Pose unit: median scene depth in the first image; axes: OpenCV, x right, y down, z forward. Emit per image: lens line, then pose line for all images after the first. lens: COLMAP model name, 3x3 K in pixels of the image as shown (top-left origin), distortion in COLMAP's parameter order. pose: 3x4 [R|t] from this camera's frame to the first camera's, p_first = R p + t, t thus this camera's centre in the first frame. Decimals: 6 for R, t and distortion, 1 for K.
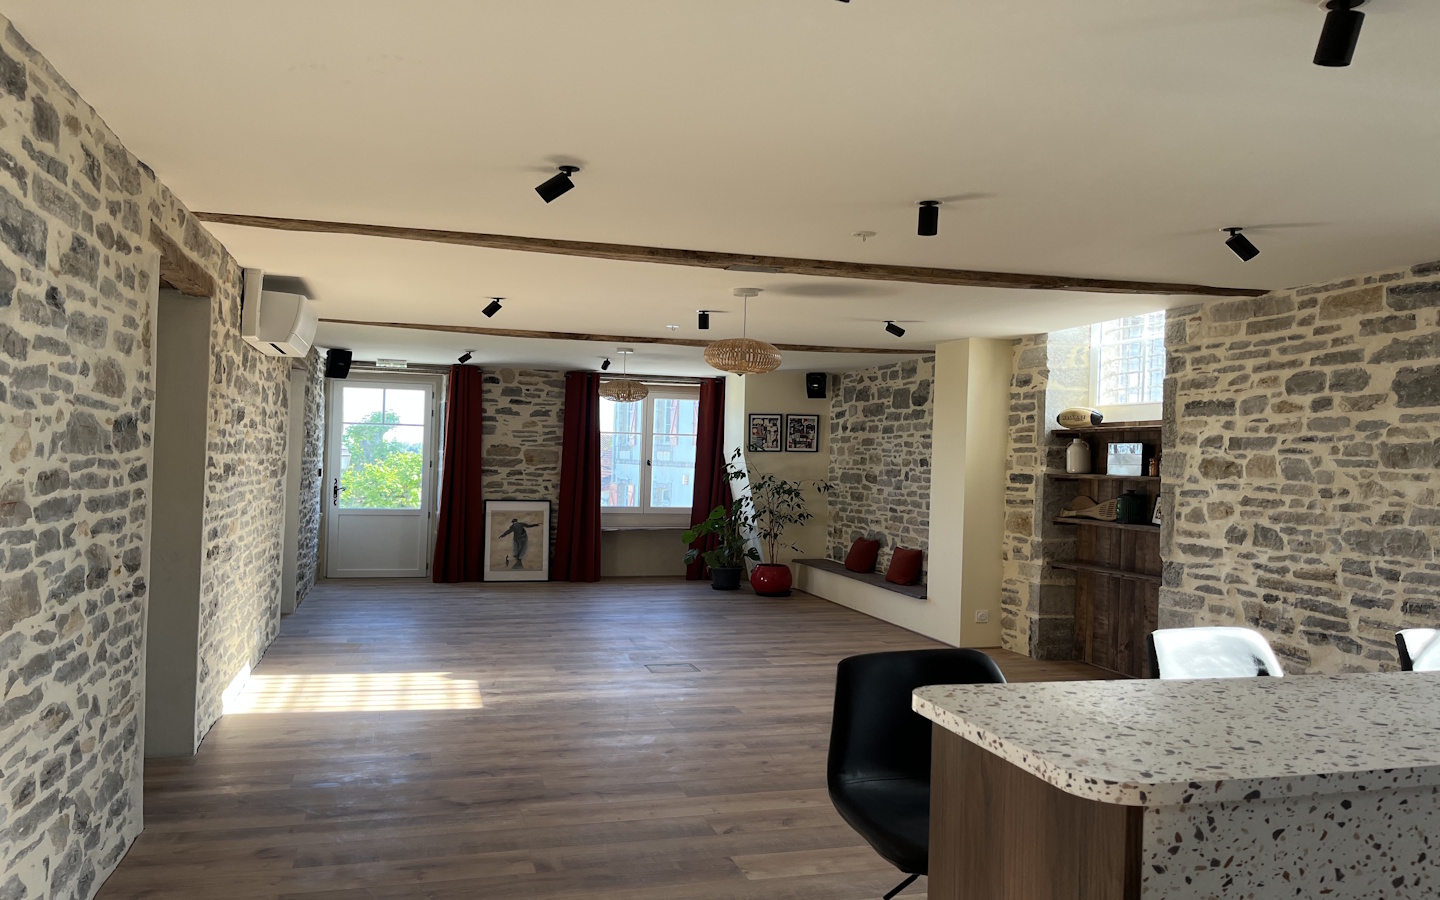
lens RADIAL K [[1113.1, 0, 720.0], [0, 1113.1, 450.0], [0, 0, 1]] dist [0.000891, 0.000651]
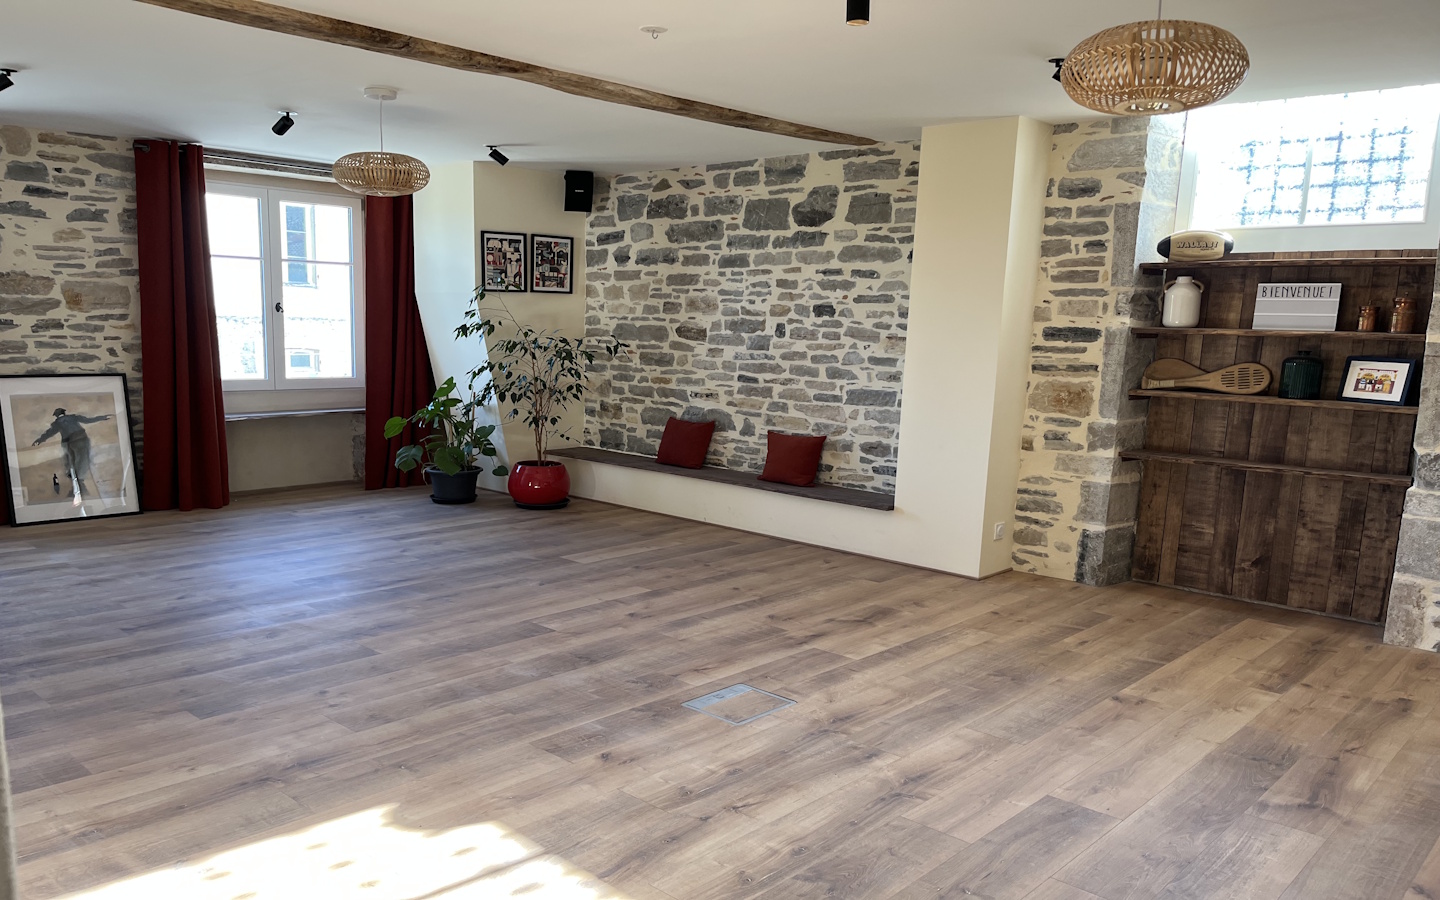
lens RADIAL K [[1087.2, 0, 718.2], [0, 1087.2, 528.0], [0, 0, 1]] dist [0.061194, -0.105992]
pose [[0.847860, -0.100574, 0.520595, -0.227083], [-0.010636, 0.978422, 0.206344, 0.004101], [-0.530114, -0.180487, 0.828495, 0.415085]]
